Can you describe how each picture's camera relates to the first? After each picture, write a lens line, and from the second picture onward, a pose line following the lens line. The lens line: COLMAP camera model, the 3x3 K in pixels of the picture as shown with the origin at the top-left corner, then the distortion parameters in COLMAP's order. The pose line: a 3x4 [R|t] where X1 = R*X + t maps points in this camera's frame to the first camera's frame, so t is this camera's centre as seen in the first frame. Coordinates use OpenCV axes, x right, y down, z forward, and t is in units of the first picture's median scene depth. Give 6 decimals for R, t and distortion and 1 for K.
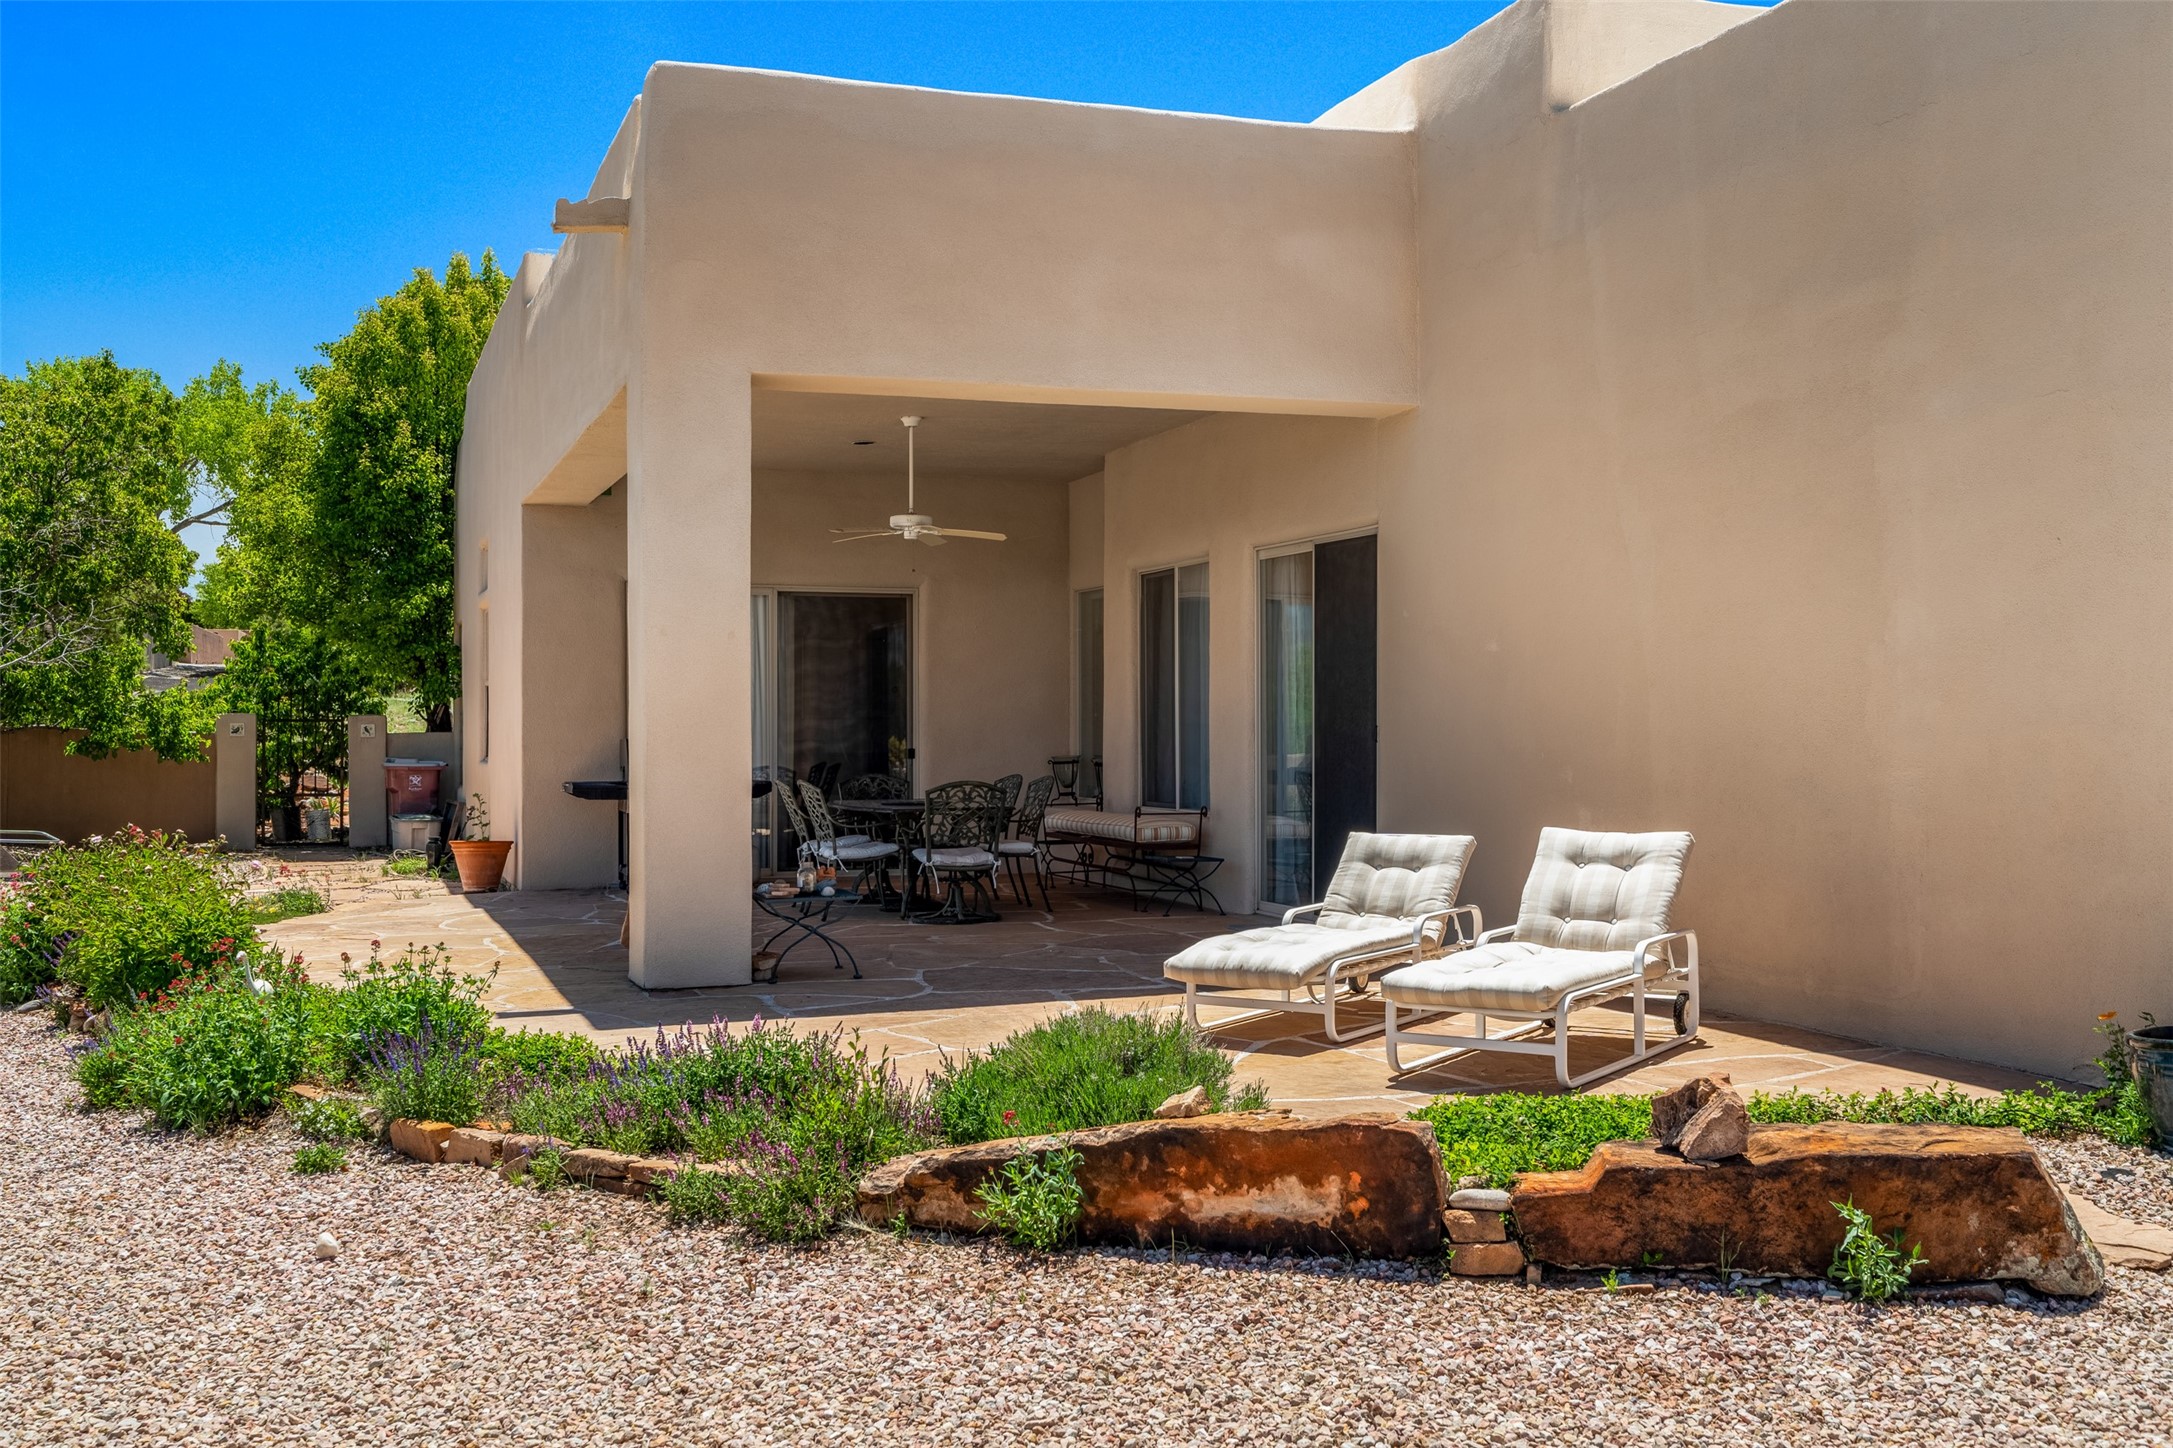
lens RADIAL K [[2173.3, 0, 1087.5], [0, 2173.3, 723.7], [0, 0, 1]] dist [0.007062, 0.000000]
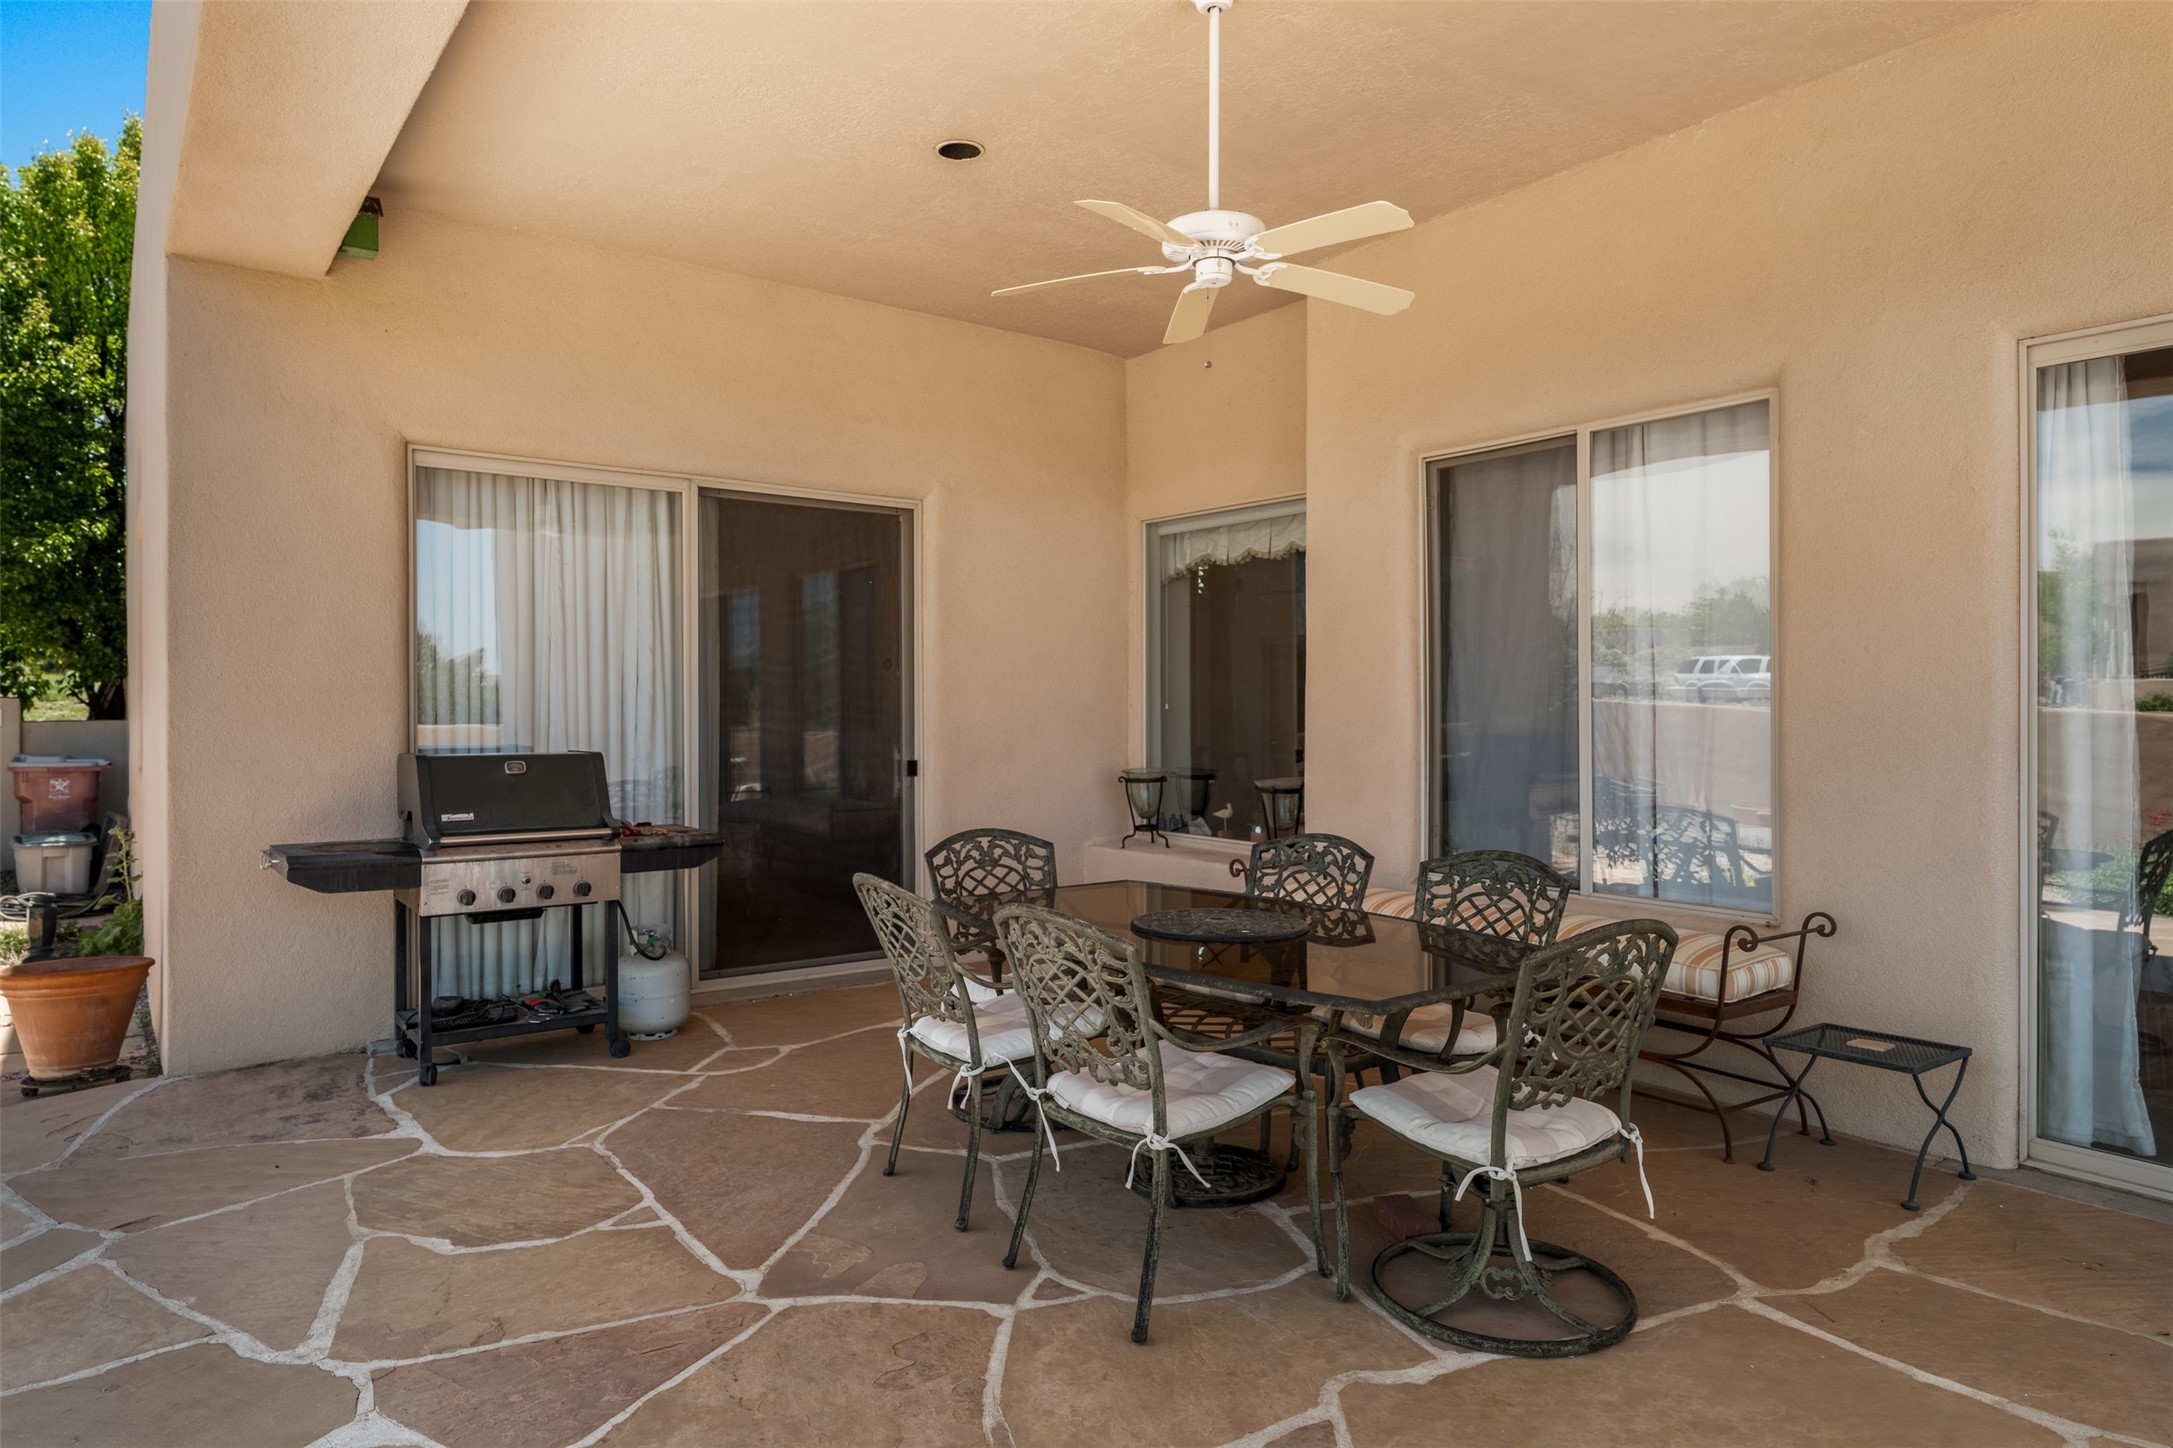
lens RADIAL K [[1320.9, 0, 1082.6], [0, 1320.9, 723.6], [0, 0, 1]] dist [-0.005434, -0.001089]
pose [[0.954937, 0.000371, 0.296809, -0.108490], [-0.004971, 0.999879, 0.014742, -0.003575], [-0.296768, -0.015553, 0.954823, 0.466831]]
